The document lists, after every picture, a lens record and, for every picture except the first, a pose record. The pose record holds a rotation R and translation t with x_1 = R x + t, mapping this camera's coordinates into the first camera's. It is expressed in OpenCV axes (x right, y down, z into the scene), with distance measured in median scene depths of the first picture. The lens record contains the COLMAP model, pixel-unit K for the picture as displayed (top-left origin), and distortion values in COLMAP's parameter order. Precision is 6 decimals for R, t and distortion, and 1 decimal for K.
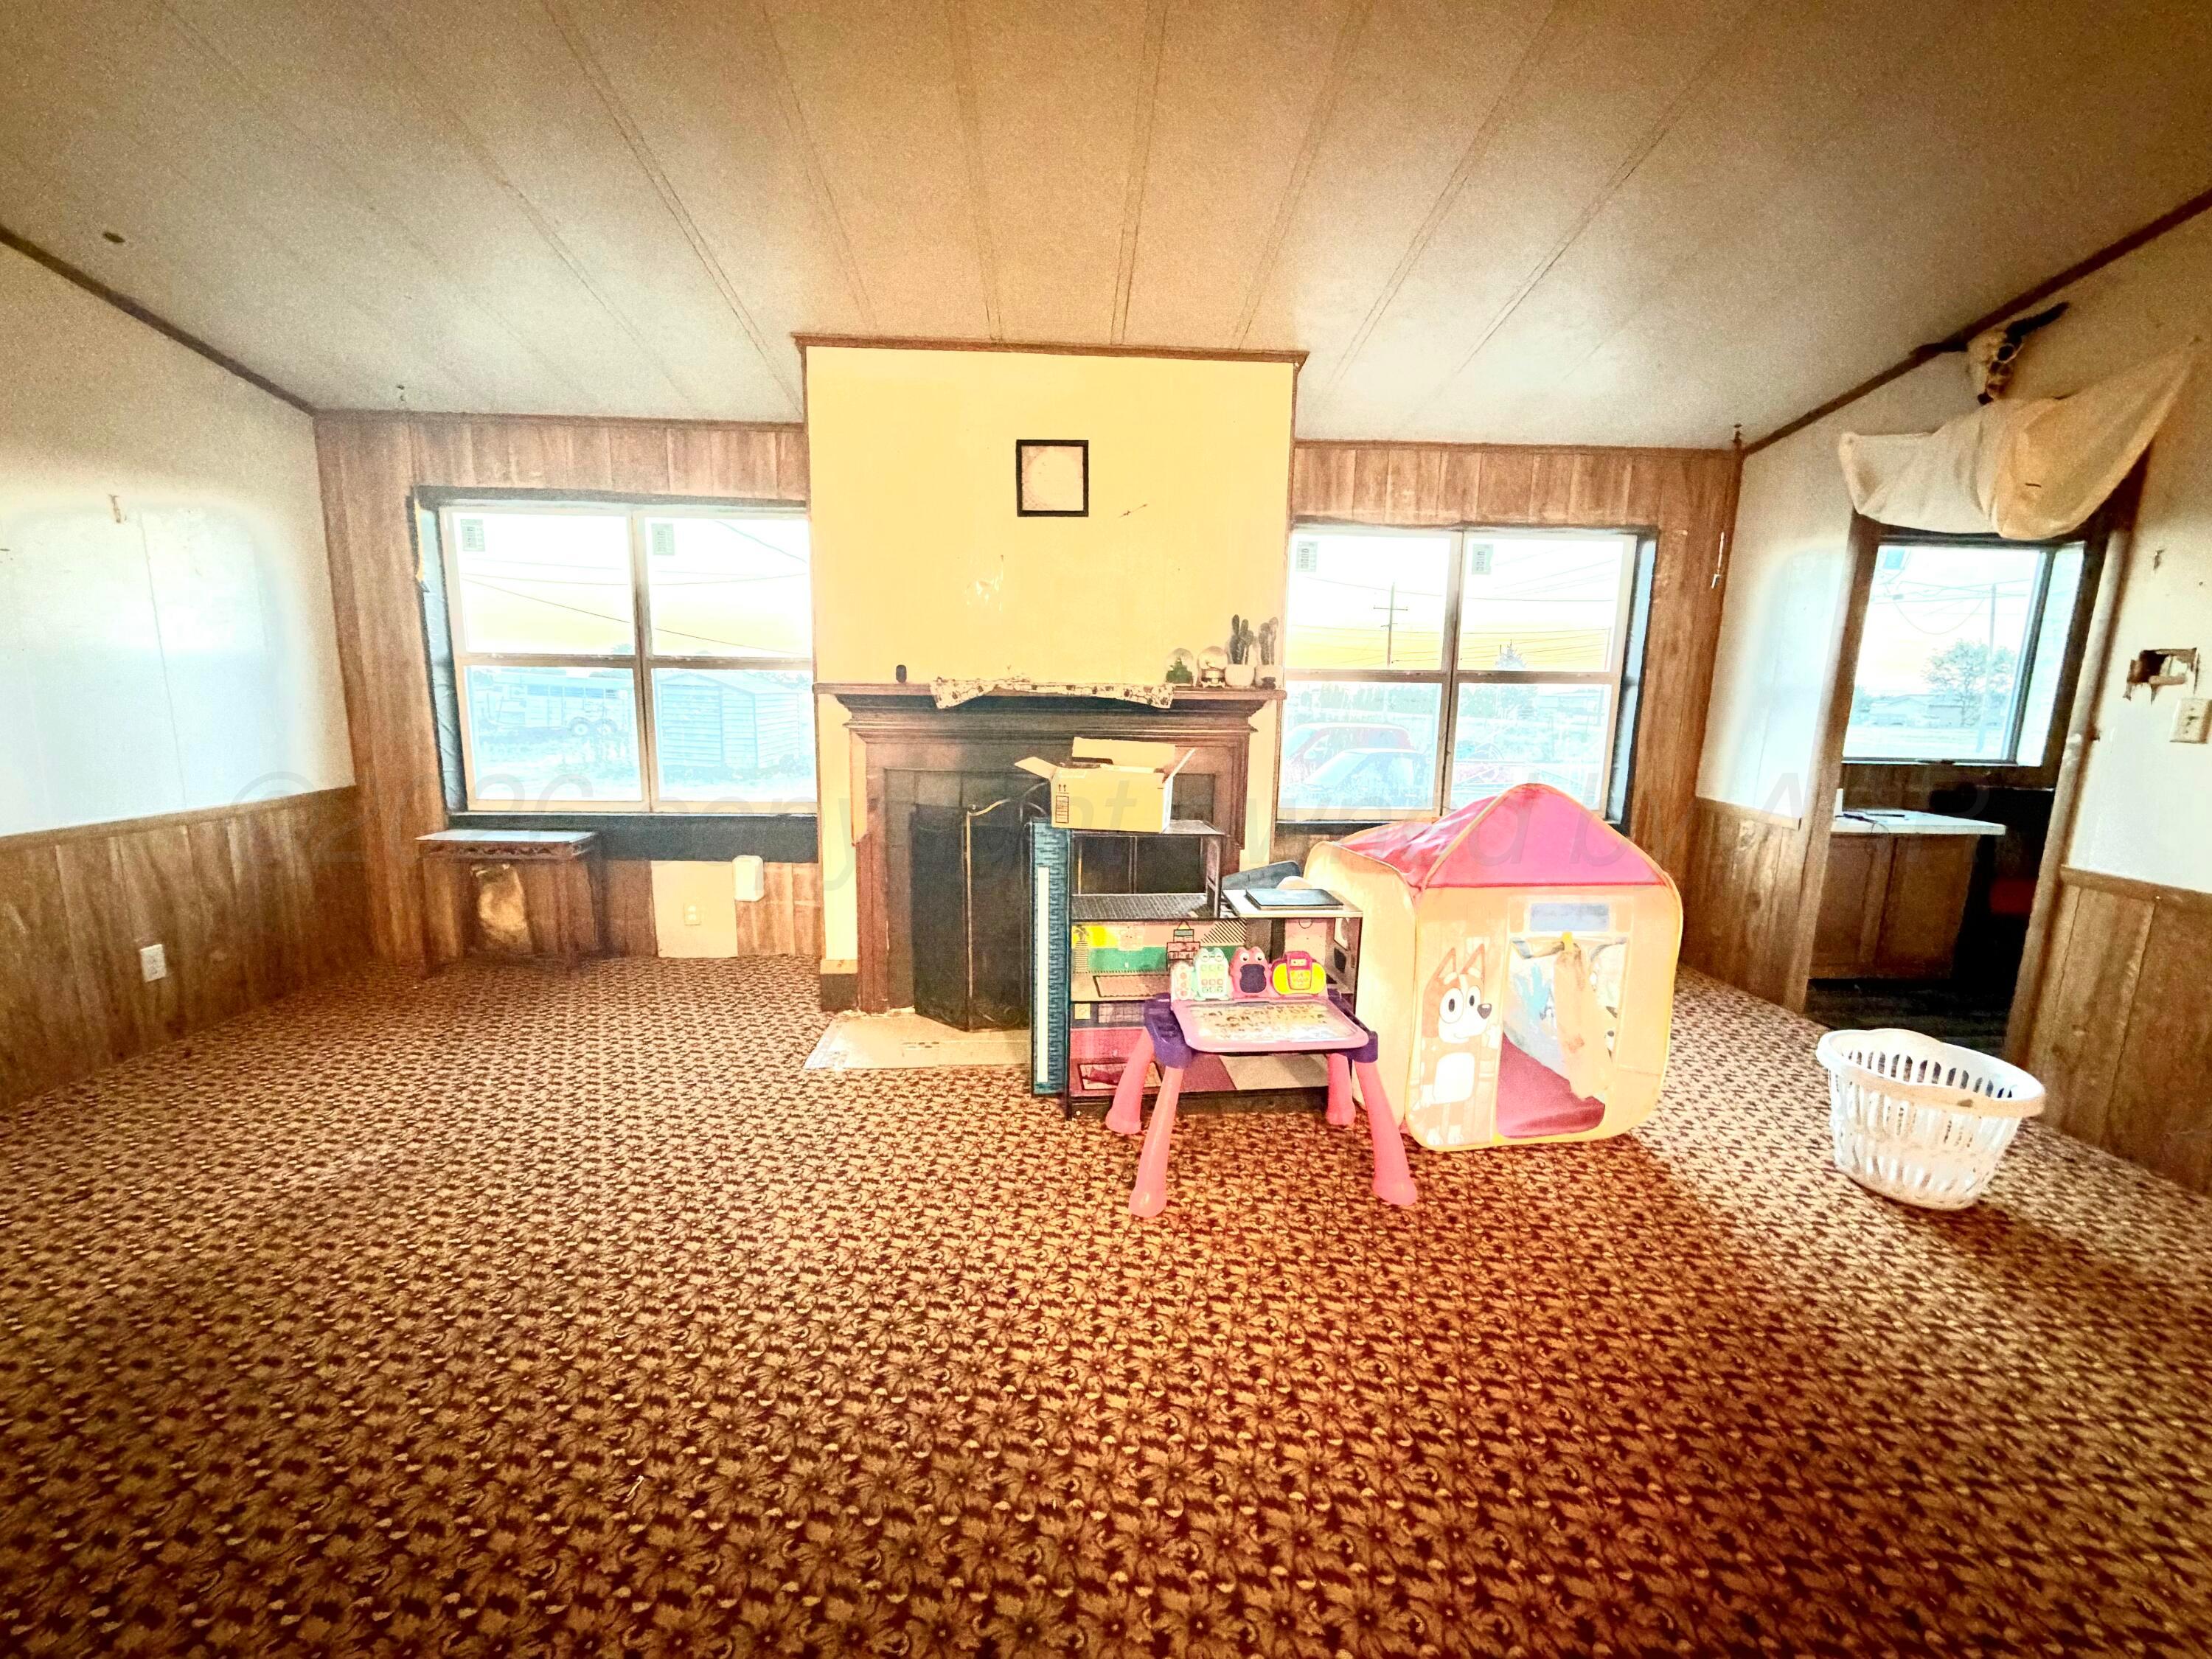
lens RADIAL K [[886.6, 0, 1106.0], [0, 886.6, 829.5], [0, 0, 1]] dist [0.001009, -0.006003]
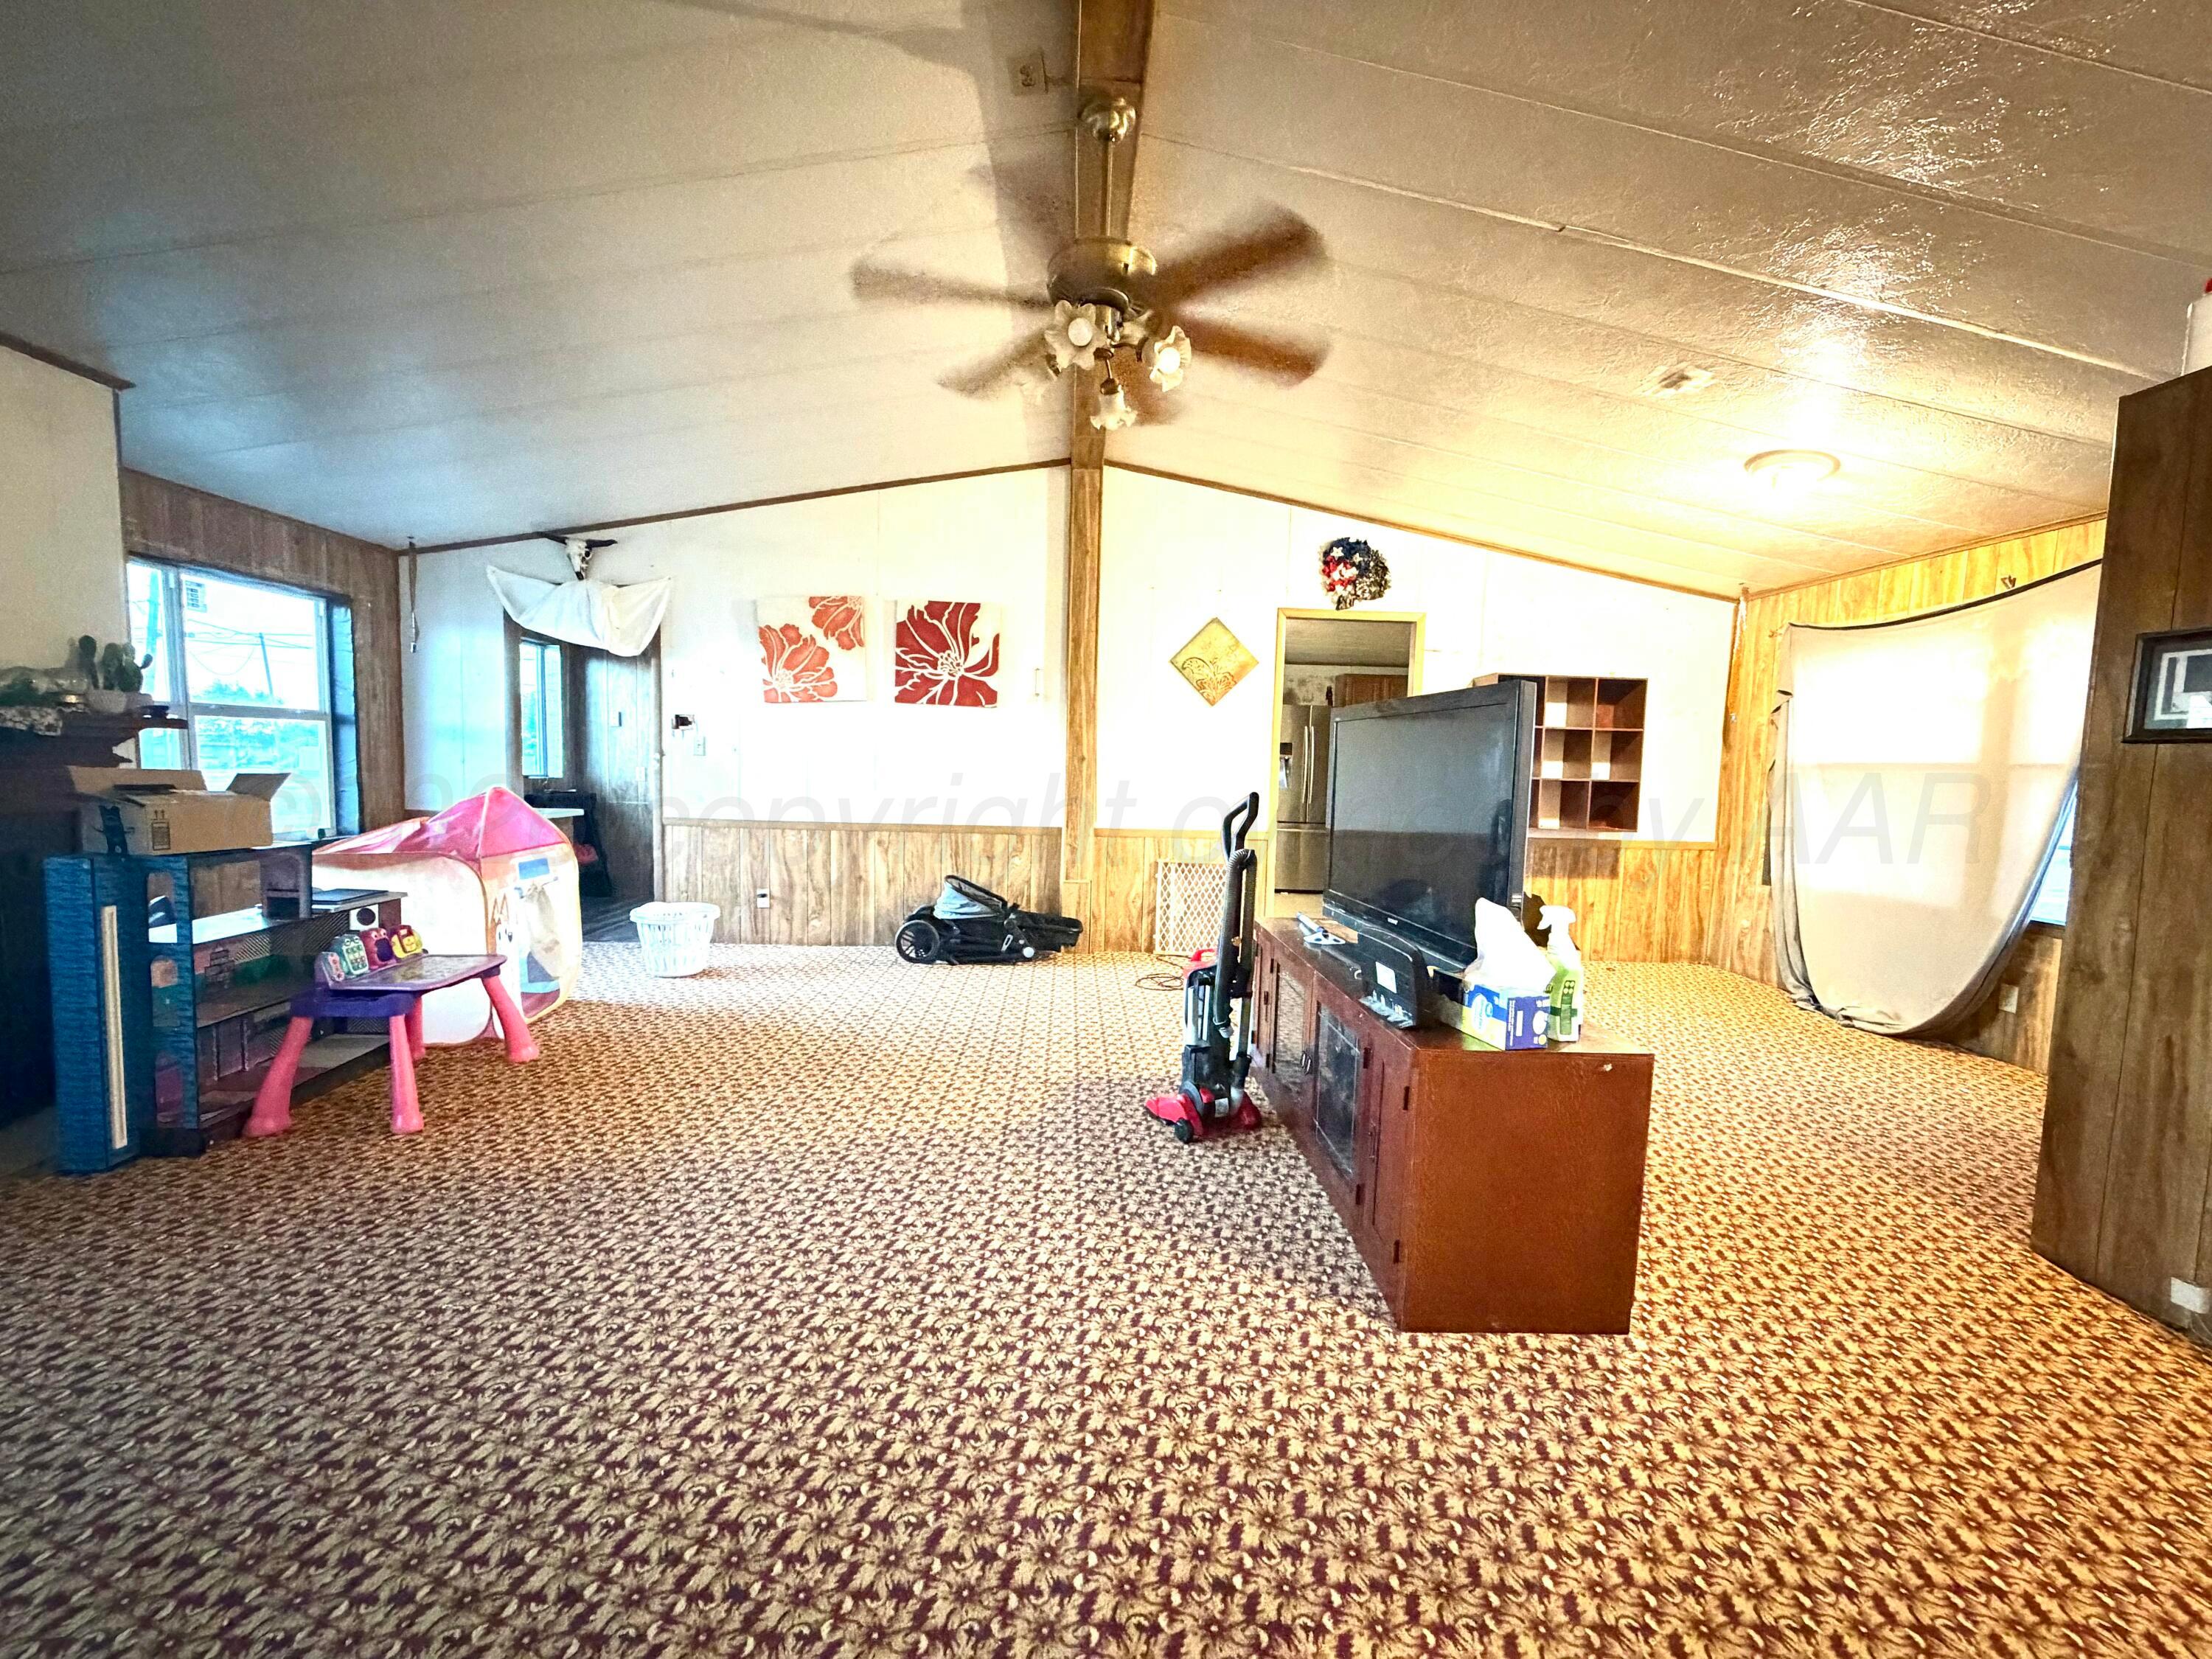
lens RADIAL K [[886.9, 0, 1106.0], [0, 886.9, 829.5], [0, 0, 1]] dist [0.000805, 0.000127]
pose [[-0.003538, -0.093130, 0.995648, -0.816829], [0.138155, 0.986061, 0.092724, 0.018148], [-0.990404, 0.137881, 0.009377, -0.034517]]
